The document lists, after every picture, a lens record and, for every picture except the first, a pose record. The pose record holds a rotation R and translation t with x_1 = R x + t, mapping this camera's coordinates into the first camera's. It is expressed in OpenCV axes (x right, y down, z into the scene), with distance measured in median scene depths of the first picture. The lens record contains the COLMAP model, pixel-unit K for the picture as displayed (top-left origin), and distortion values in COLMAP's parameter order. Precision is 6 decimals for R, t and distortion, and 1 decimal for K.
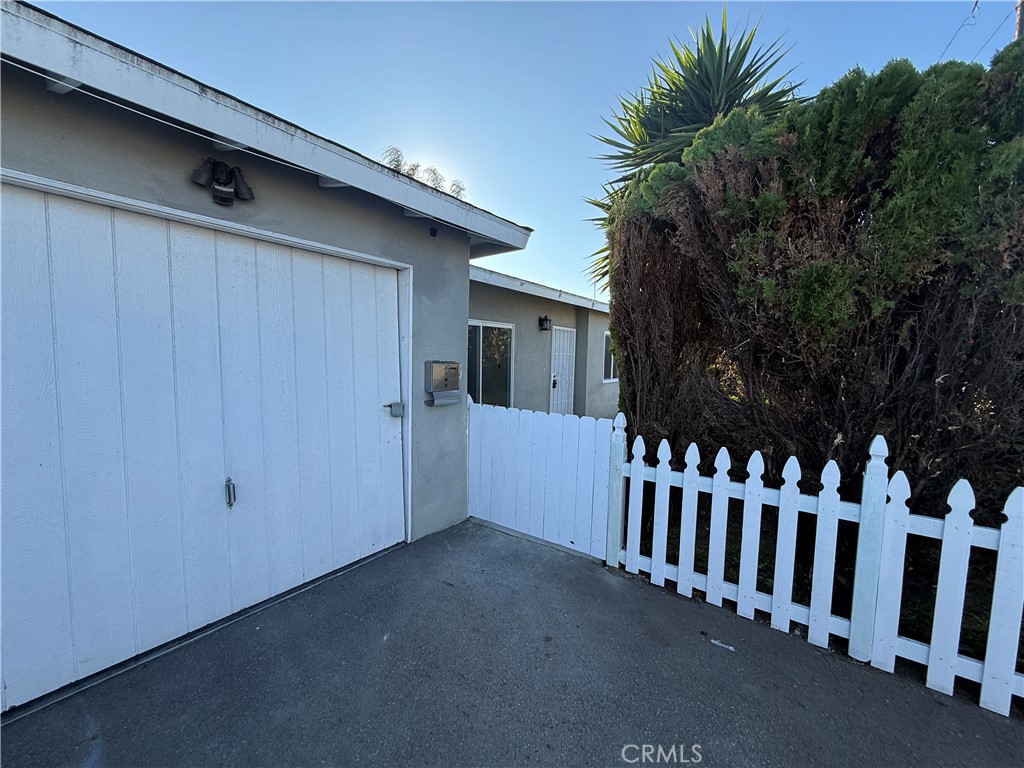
lens RADIAL K [[411.6, 0, 513.8], [0, 411.6, 385.3], [0, 0, 1]] dist [0.000837, 0.000323]
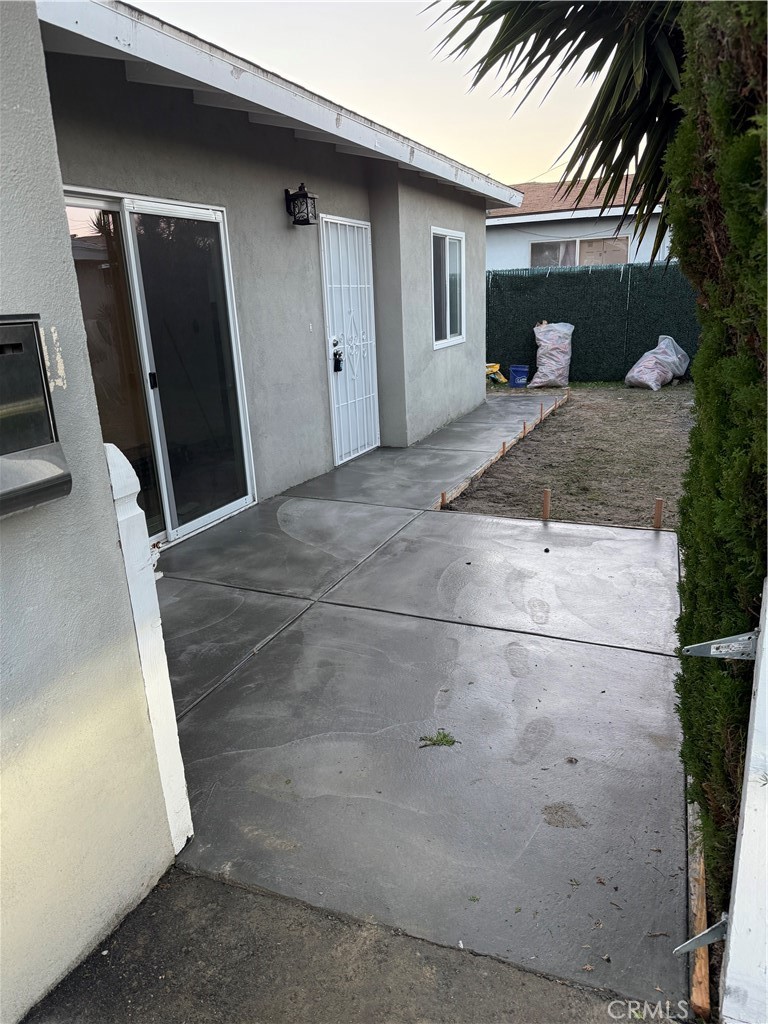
lens RADIAL K [[726.9, 0, 382.6], [0, 726.9, 517.2], [0, 0, 1]] dist [0.031029, -0.009072]
pose [[0.973431, -0.128359, 0.189622, -0.044994], [0.084676, 0.971195, 0.222735, -0.026875], [-0.212750, -0.200761, 0.956260, 0.612906]]
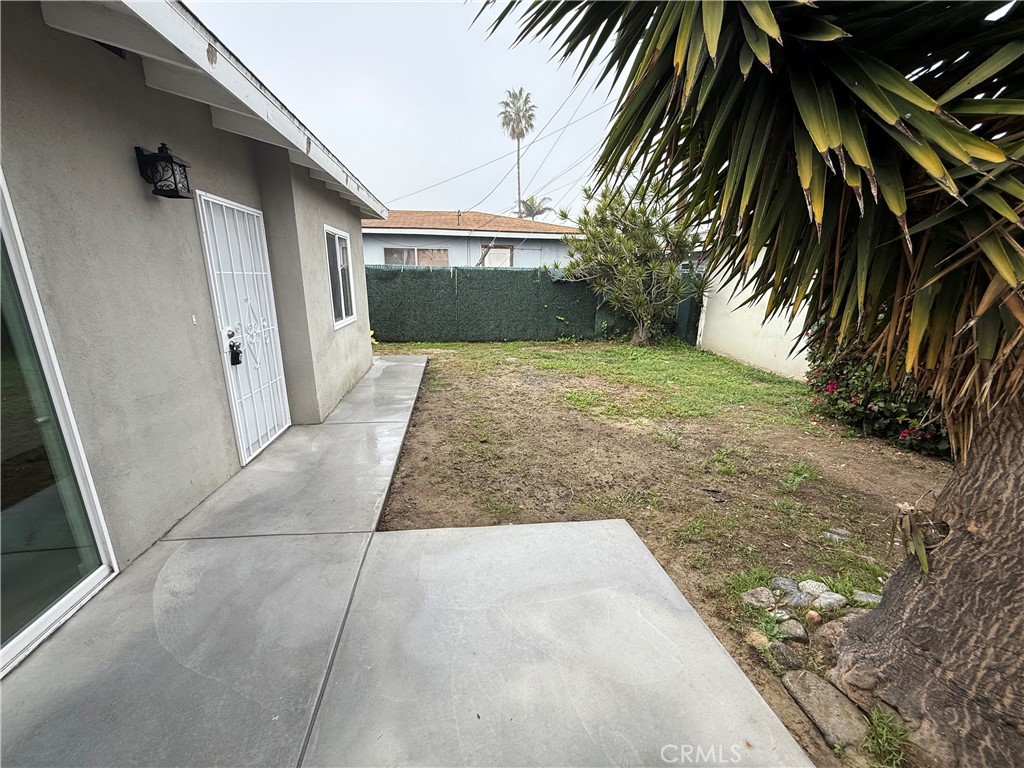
lens RADIAL K [[411.6, 0, 516.5], [0, 411.6, 382.0], [0, 0, 1]] dist [0.000837, 0.000323]
pose [[0.724187, -0.191076, 0.662603, 0.074181], [0.063878, 0.975303, 0.211434, -0.106929], [-0.686638, -0.110792, 0.718507, 1.360184]]
